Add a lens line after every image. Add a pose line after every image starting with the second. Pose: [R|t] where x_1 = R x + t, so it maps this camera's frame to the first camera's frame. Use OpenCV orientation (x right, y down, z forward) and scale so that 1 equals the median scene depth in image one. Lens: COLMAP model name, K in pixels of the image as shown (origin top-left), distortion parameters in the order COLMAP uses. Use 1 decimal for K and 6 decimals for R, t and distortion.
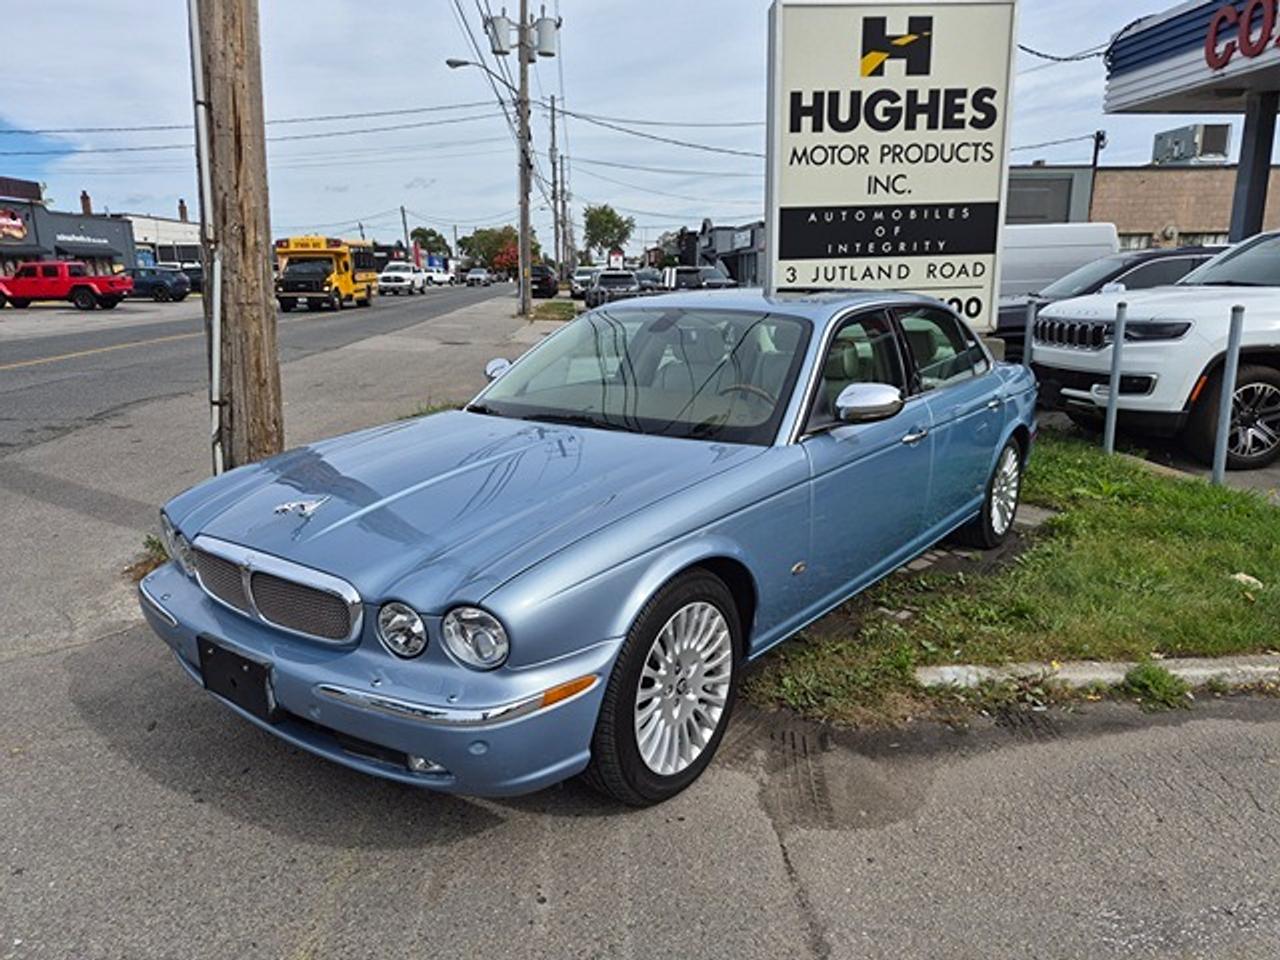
lens RADIAL K [[935.1, 0, 638.4], [0, 935.1, 489.3], [0, 0, 1]] dist [0.068378, -0.060397]
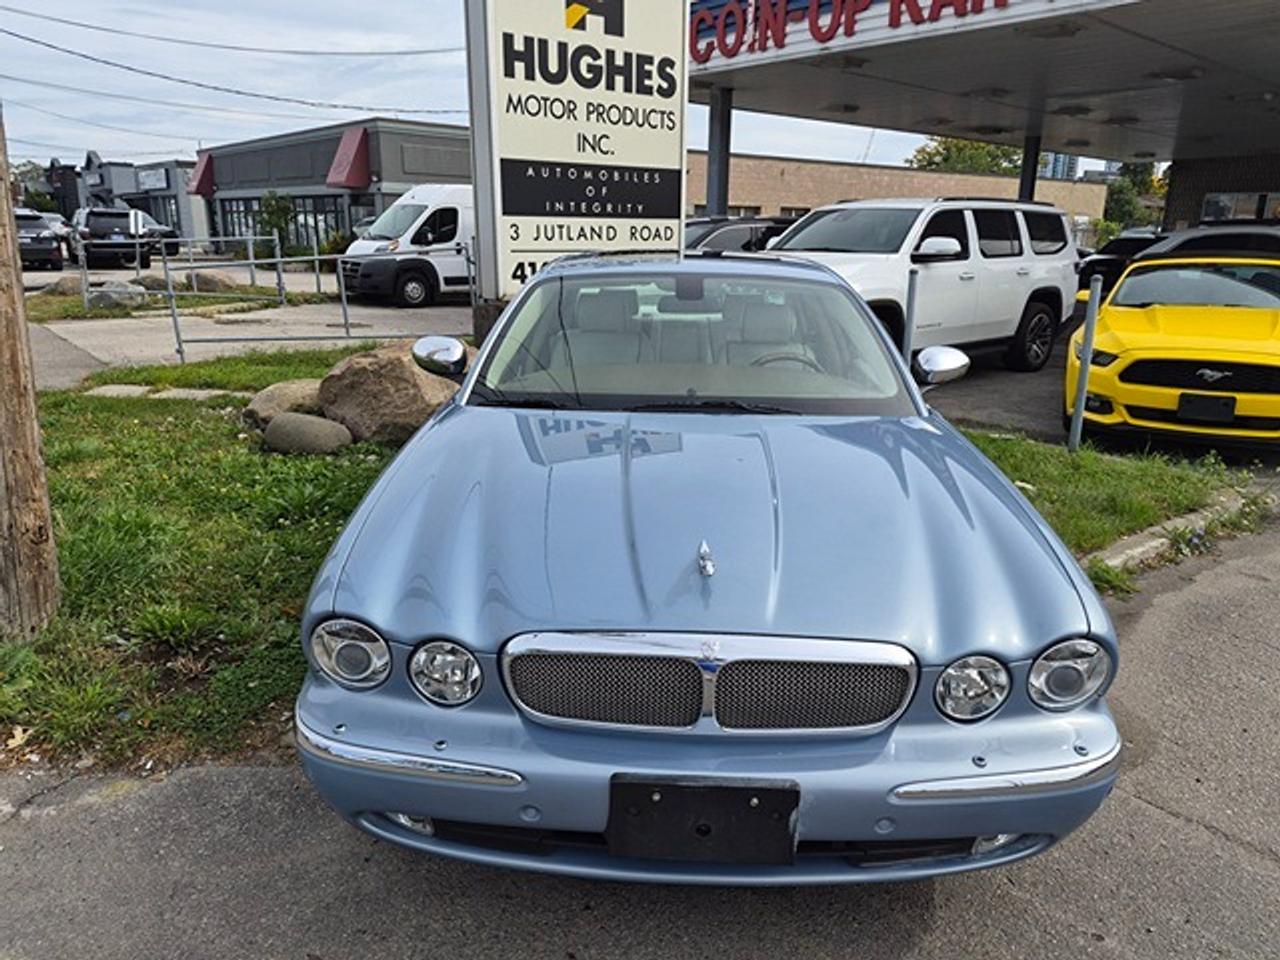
lens RADIAL K [[935.1, 0, 642.8], [0, 935.1, 470.9], [0, 0, 1]] dist [0.068378, -0.060397]
pose [[0.795189, -0.125922, 0.593143, -0.325527], [0.109267, 0.991944, 0.064099, -0.040538], [-0.596436, 0.013840, 0.802542, 0.183053]]
